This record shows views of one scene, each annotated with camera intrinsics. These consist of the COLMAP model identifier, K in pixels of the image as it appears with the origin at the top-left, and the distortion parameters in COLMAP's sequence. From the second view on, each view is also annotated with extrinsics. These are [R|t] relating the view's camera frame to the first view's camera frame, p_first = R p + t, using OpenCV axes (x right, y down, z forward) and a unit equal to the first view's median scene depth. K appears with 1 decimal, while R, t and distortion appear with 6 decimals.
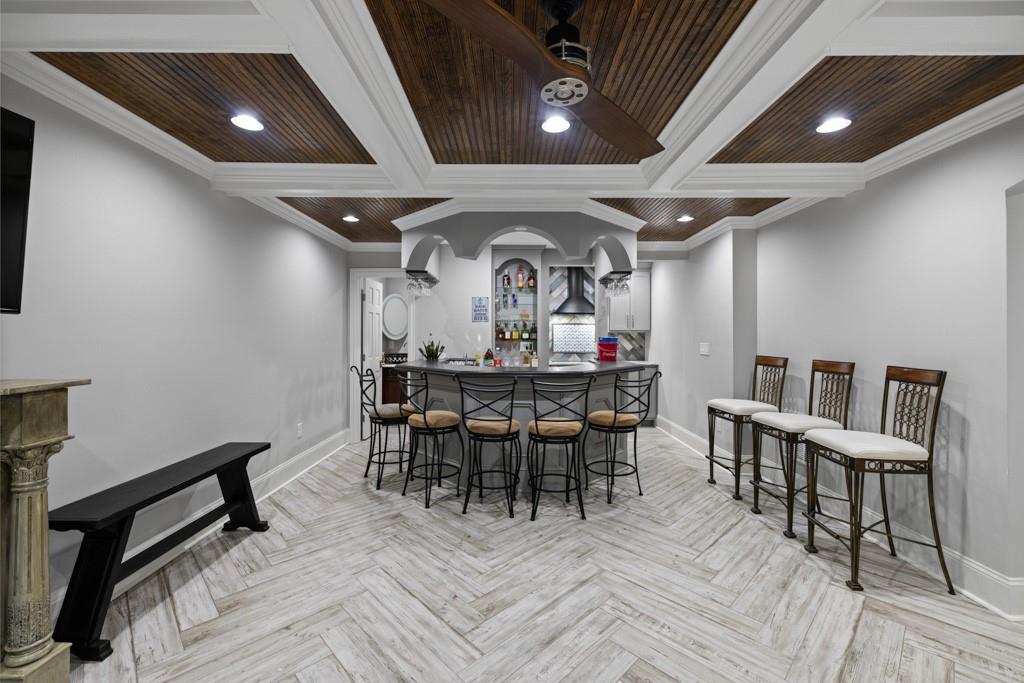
lens RADIAL K [[439.4, 0, 506.2], [0, 439.4, 333.5], [0, 0, 1]] dist [0.002841, 0.001175]
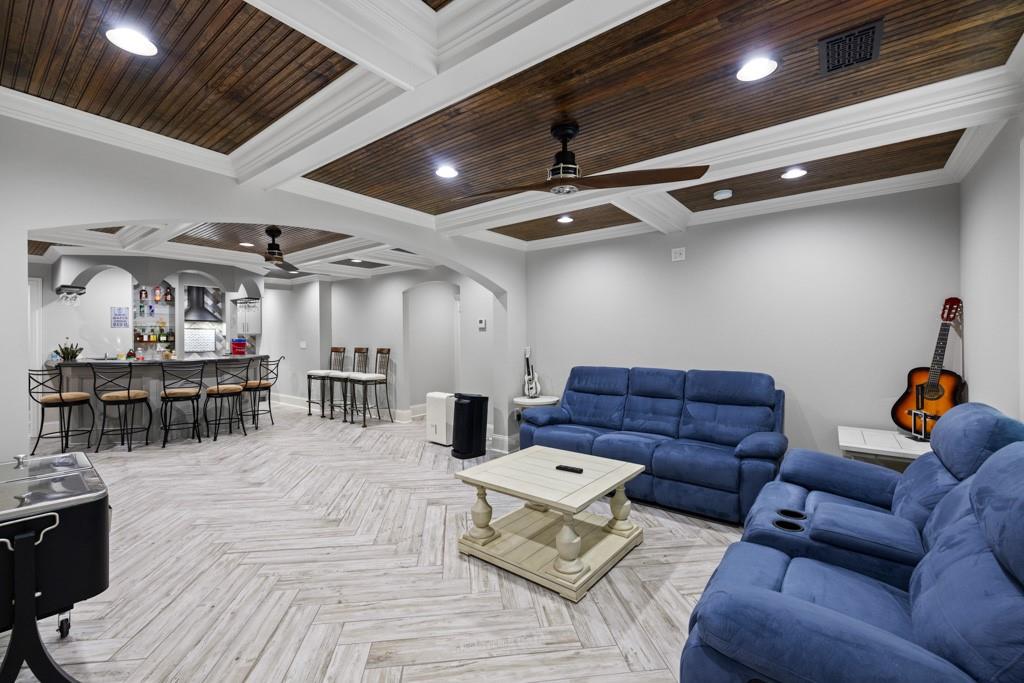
lens RADIAL K [[439.4, 0, 508.4], [0, 439.4, 336.5], [0, 0, 1]] dist [0.002841, 0.001175]
pose [[0.621587, -0.005226, 0.783328, -0.352025], [0.003474, 0.999986, 0.003915, -0.002018], [-0.783337, 0.000288, 0.621597, -0.619240]]
